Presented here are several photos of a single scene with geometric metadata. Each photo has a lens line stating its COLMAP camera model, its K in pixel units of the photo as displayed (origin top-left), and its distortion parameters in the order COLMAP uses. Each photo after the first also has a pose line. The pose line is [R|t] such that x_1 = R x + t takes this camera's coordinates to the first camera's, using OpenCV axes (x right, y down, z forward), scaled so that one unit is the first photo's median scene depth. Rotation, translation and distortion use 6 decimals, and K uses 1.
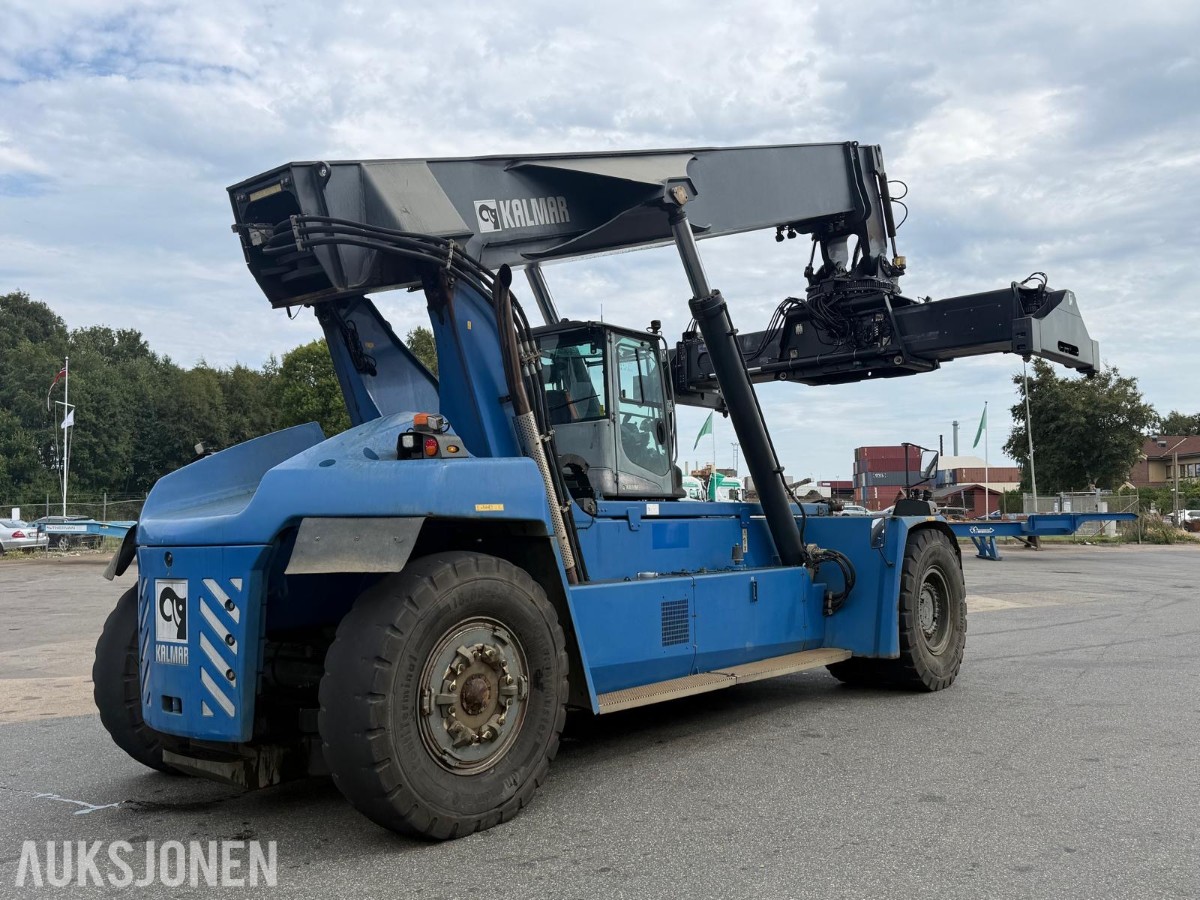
lens RADIAL K [[1051.8, 0, 600.0], [0, 1051.8, 450.0], [0, 0, 1]] dist [0.054386, -0.004469]
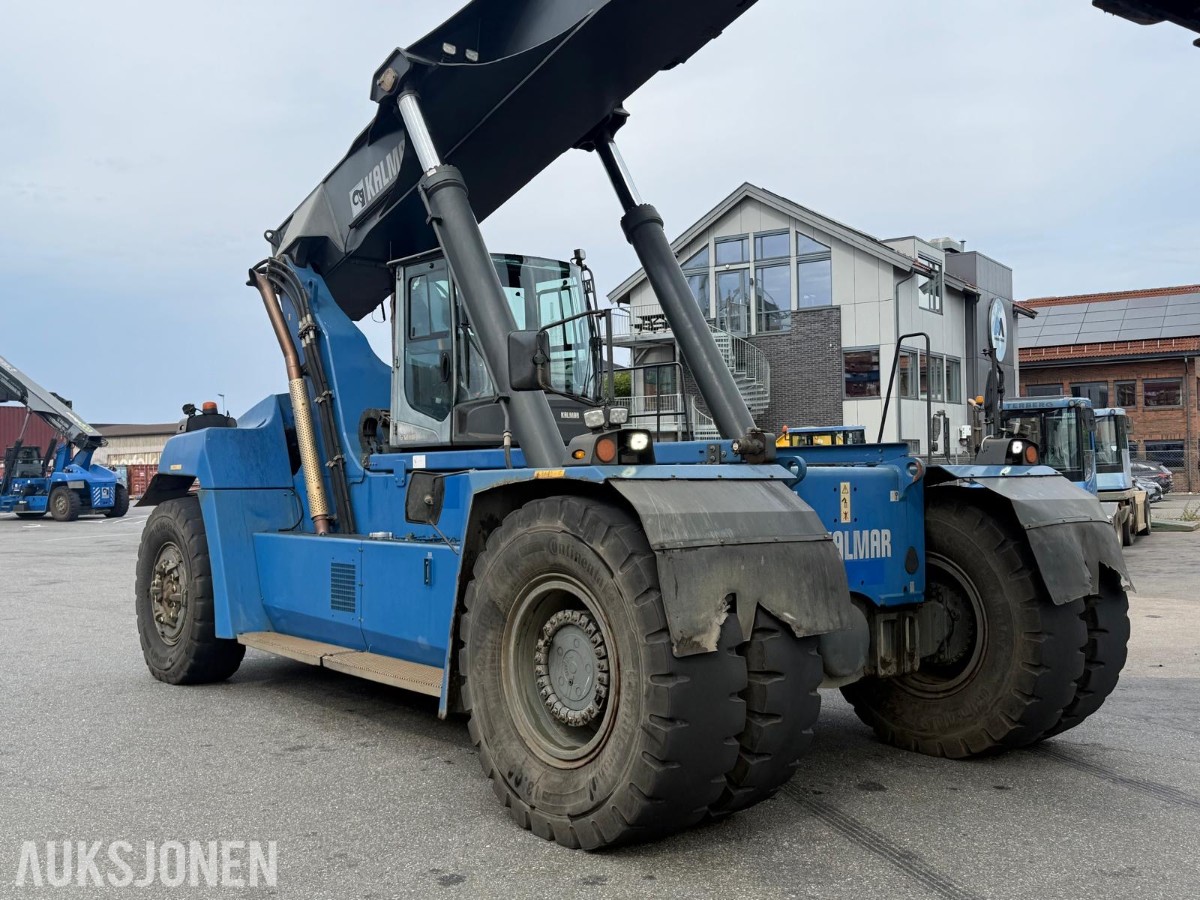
lens RADIAL K [[1214.7, 0, 598.7], [0, 1214.7, 464.0], [0, 0, 1]] dist [0.235043, -0.560943]
pose [[-0.233589, 0.004272, -0.972326, 0.959595], [0.078726, 0.996790, -0.014534, 0.082123], [0.969143, -0.079942, -0.233176, 1.339063]]
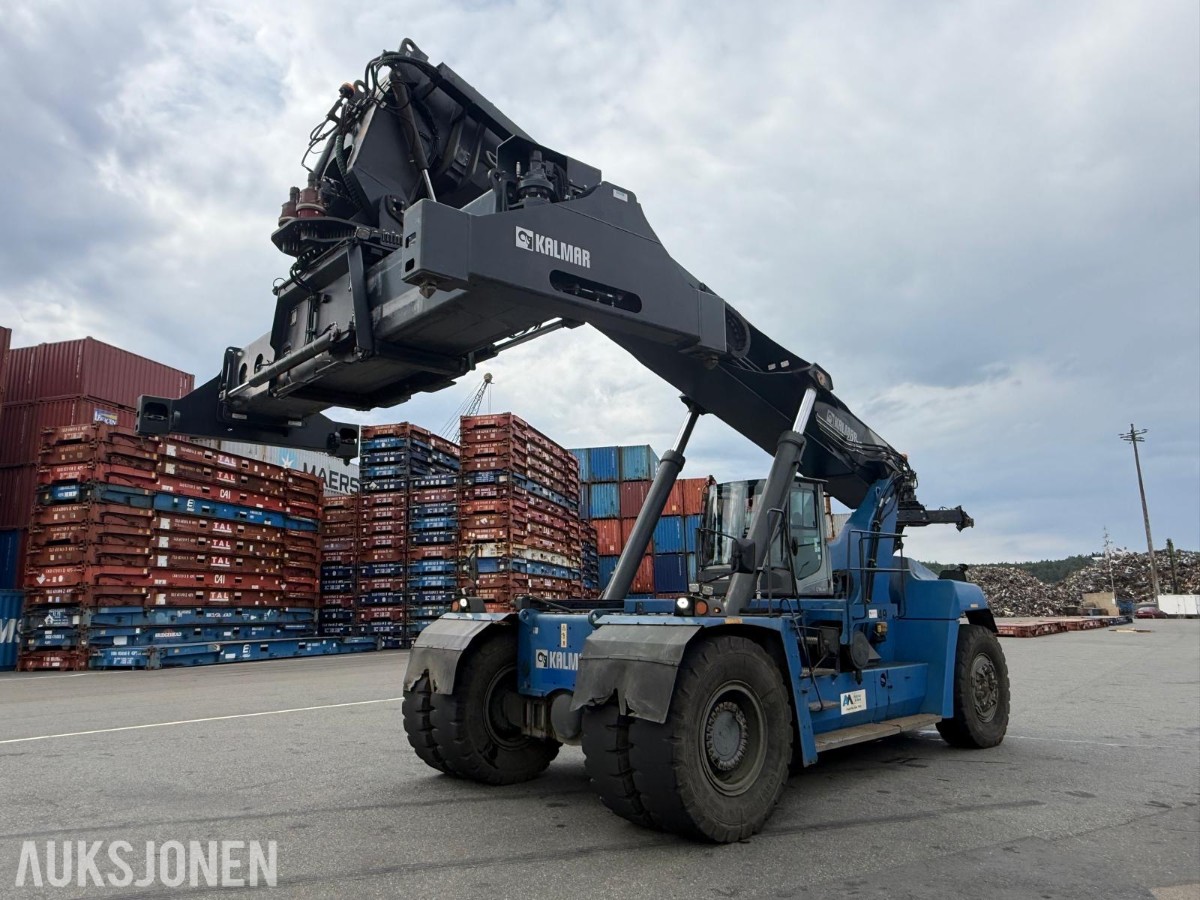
lens RADIAL K [[840.6, 0, 594.3], [0, 840.6, 449.8], [0, 0, 1]] dist [0.003894, -0.003199]
pose [[-0.990093, 0.034991, 0.135984, 0.043919], [0.000695, 0.969661, -0.244451, 0.133157], [-0.140412, -0.241935, -0.960079, 2.210418]]
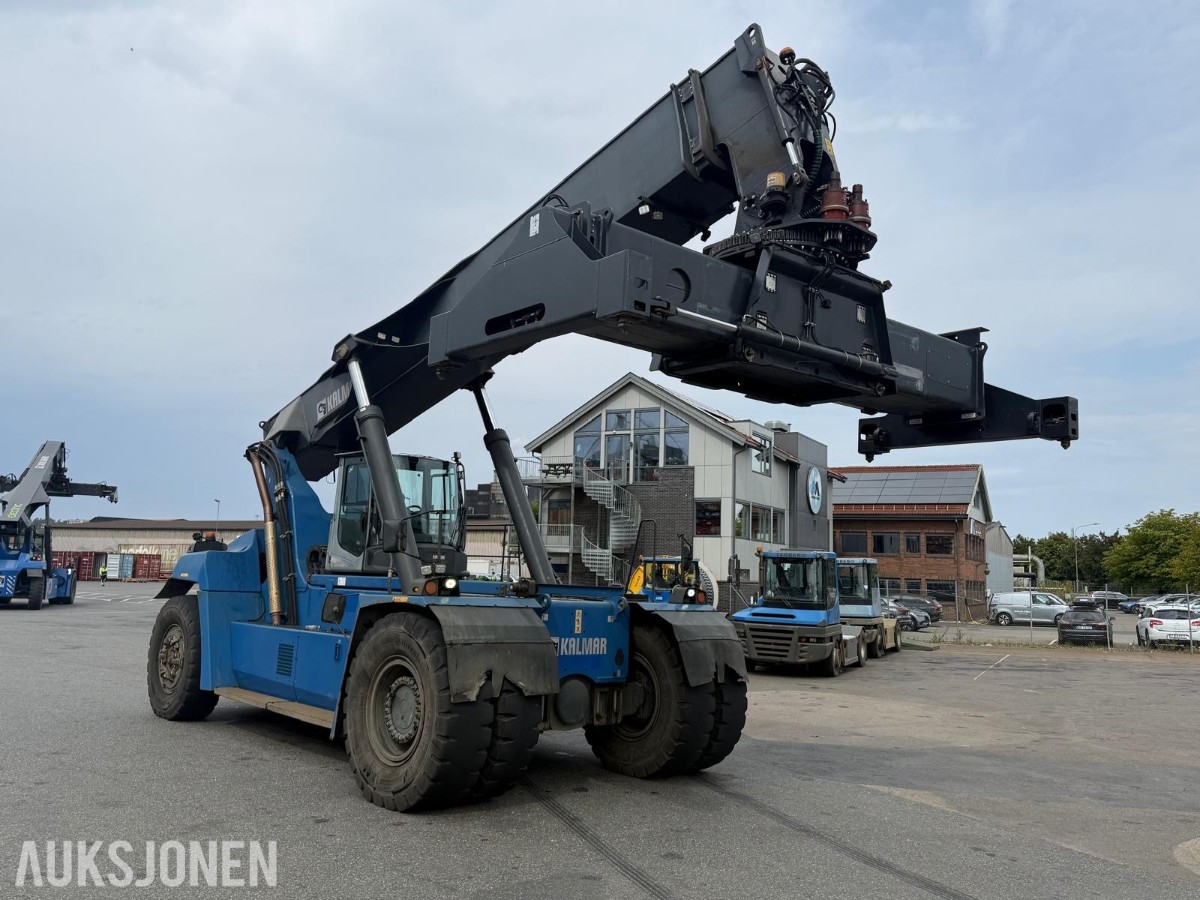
lens RADIAL K [[1008.3, 0, 600.0], [0, 1008.3, 450.0], [0, 0, 1]] dist [0.195961, -0.433992]
pose [[-0.170659, -0.122683, -0.977663, 1.277594], [0.025366, 0.991343, -0.128827, 0.064977], [0.985004, -0.046785, -0.166069, 1.519403]]
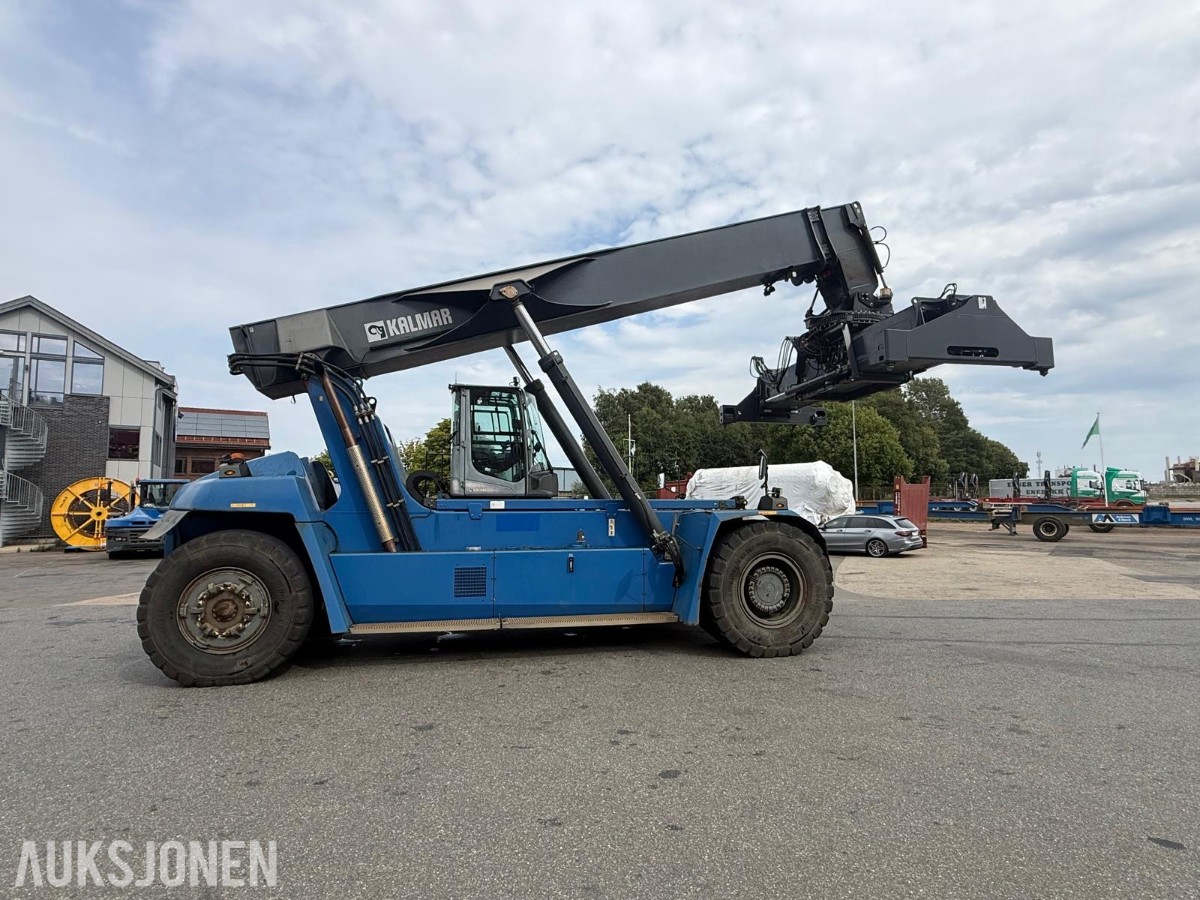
lens RADIAL K [[654.2, 0, 595.6], [0, 654.2, 448.0], [0, 0, 1]] dist [0.003267, -0.001923]
pose [[0.778493, -0.046460, -0.625932, 0.718112], [0.035984, 0.998920, -0.029391, 0.007971], [0.626621, 0.000357, 0.779324, 0.353717]]
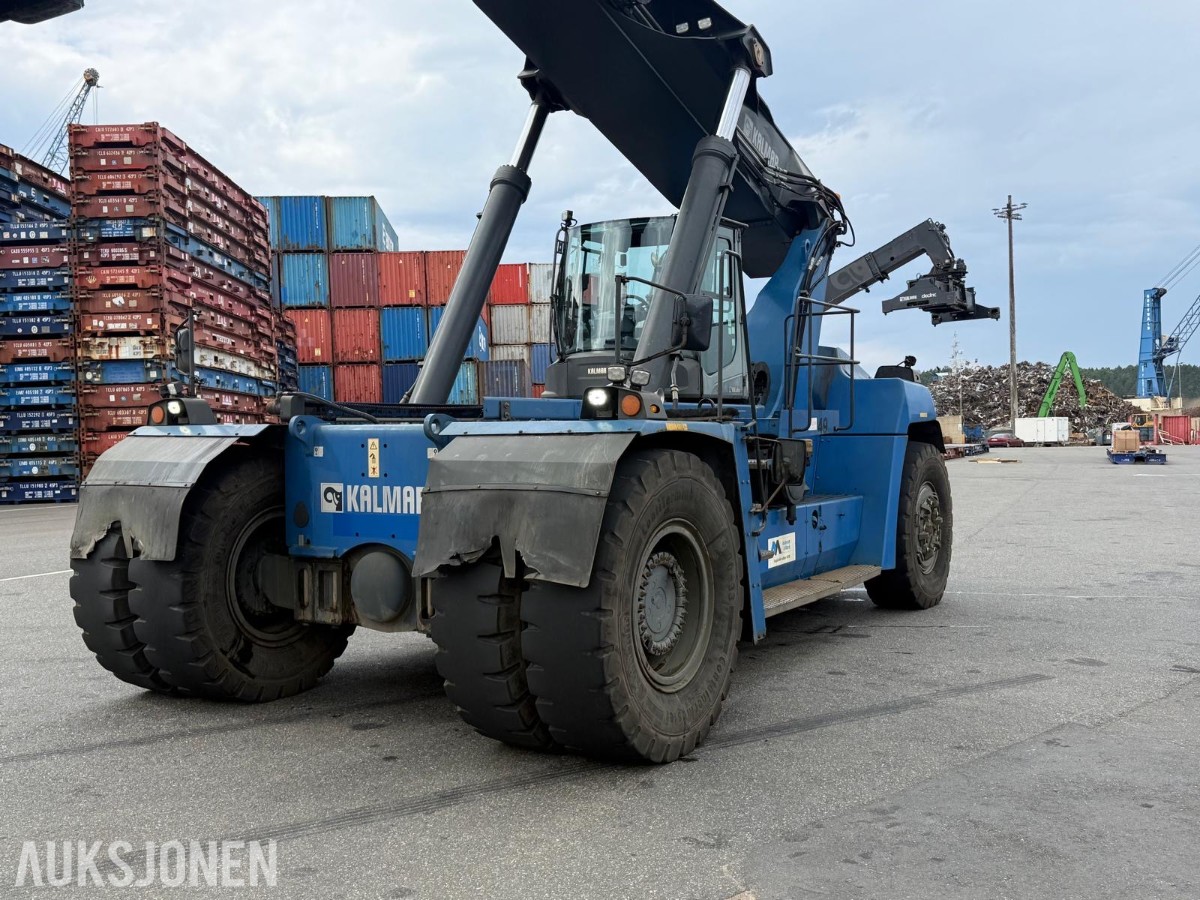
lens RADIAL K [[1197.9, 0, 600.3], [0, 1197.9, 459.5], [0, 0, 1]] dist [0.167109, -0.362994]
pose [[-0.992240, 0.022235, -0.122331, 0.154969], [0.027699, 0.998685, -0.043148, 0.144196], [0.121211, -0.046201, -0.991551, 2.085552]]
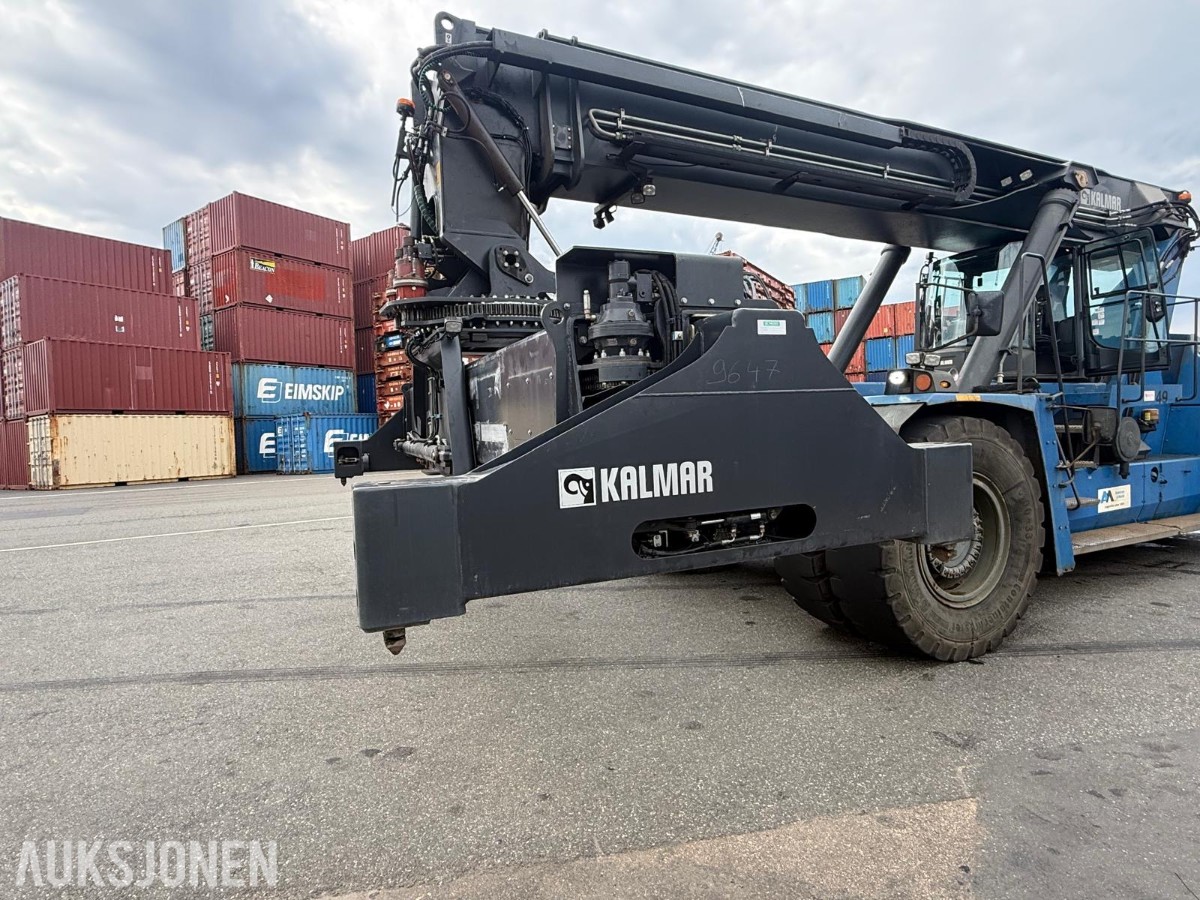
lens RADIAL K [[654.2, 0, 595.6], [0, 654.2, 448.0], [0, 0, 1]] dist [0.003267, -0.001923]
pose [[-0.893807, 0.015812, 0.448173, 0.056687], [0.004254, 0.999632, -0.026785, 0.144040], [-0.448432, -0.022034, -0.893545, 1.949480]]
